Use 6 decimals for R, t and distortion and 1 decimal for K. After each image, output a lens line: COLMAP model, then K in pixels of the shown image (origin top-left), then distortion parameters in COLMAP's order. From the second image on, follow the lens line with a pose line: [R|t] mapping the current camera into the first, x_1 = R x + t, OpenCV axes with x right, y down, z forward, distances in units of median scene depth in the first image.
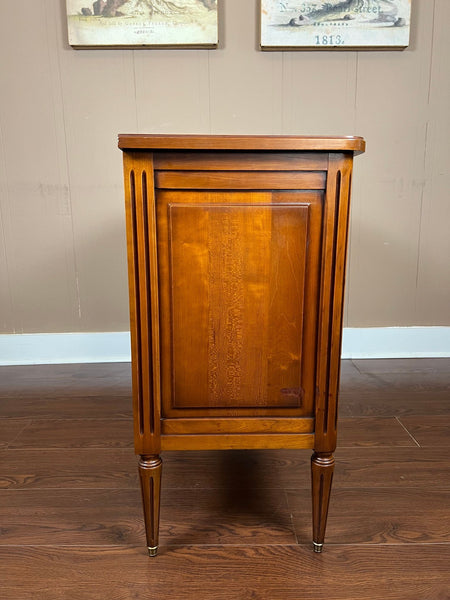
lens RADIAL K [[450.4, 0, 224.4], [0, 450.4, 302.6], [0, 0, 1]] dist [0.062074, -0.072783]
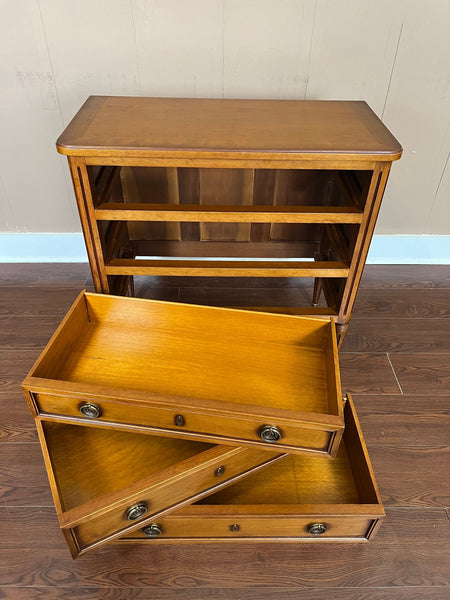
lens RADIAL K [[450.4, 0, 226.4], [0, 450.4, 299.3], [0, 0, 1]] dist [0.062074, -0.072783]
pose [[0.999537, 0.019366, 0.023473, -0.038786], [-0.028065, 0.884866, 0.465000, -0.319473], [-0.011765, -0.465444, 0.884999, 0.070393]]
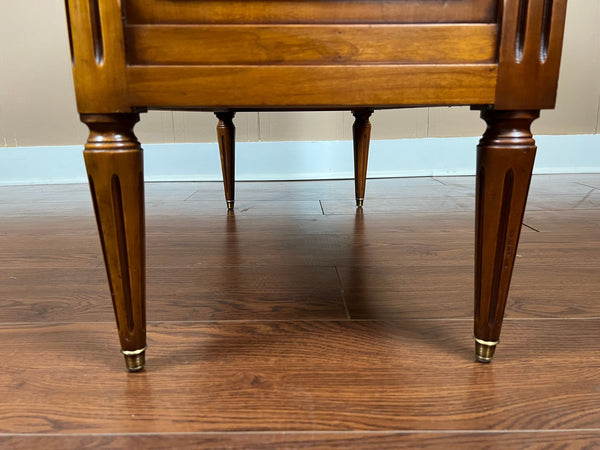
lens RADIAL K [[450.4, 0, 300.1], [0, 450.4, 225.0], [0, 0, 1]] dist [0.062074, -0.072783]
pose [[0.999989, -0.003912, 0.002675, 0.052588], [0.003828, 0.999524, 0.030620, 0.213461], [-0.002793, -0.030610, 0.999528, 0.238643]]
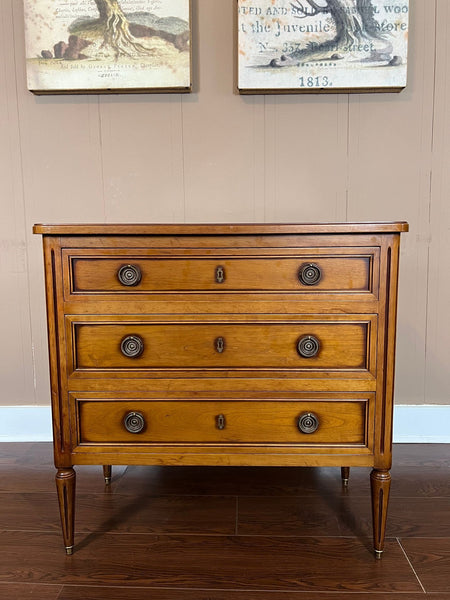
lens RADIAL K [[450.4, 0, 227.0], [0, 450.4, 302.6], [0, 0, 1]] dist [0.062074, -0.072783]
pose [[0.999157, 0.007773, -0.040303, 0.098568], [-0.011366, 0.995904, -0.089698, -0.065876], [0.039441, 0.090080, 0.995153, 0.150350]]
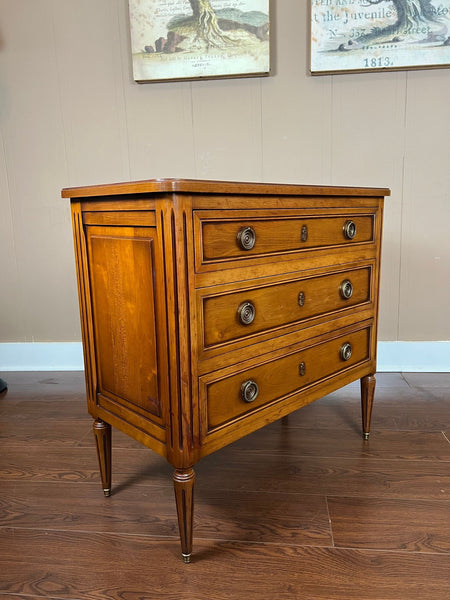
lens RADIAL K [[450.4, 0, 230.2], [0, 450.4, 303.3], [0, 0, 1]] dist [0.062074, -0.072783]
pose [[0.993131, 0.005306, -0.116887, 0.021714], [-0.006710, 0.999910, -0.011624, -0.016708], [0.116815, 0.012329, 0.993077, -0.056721]]
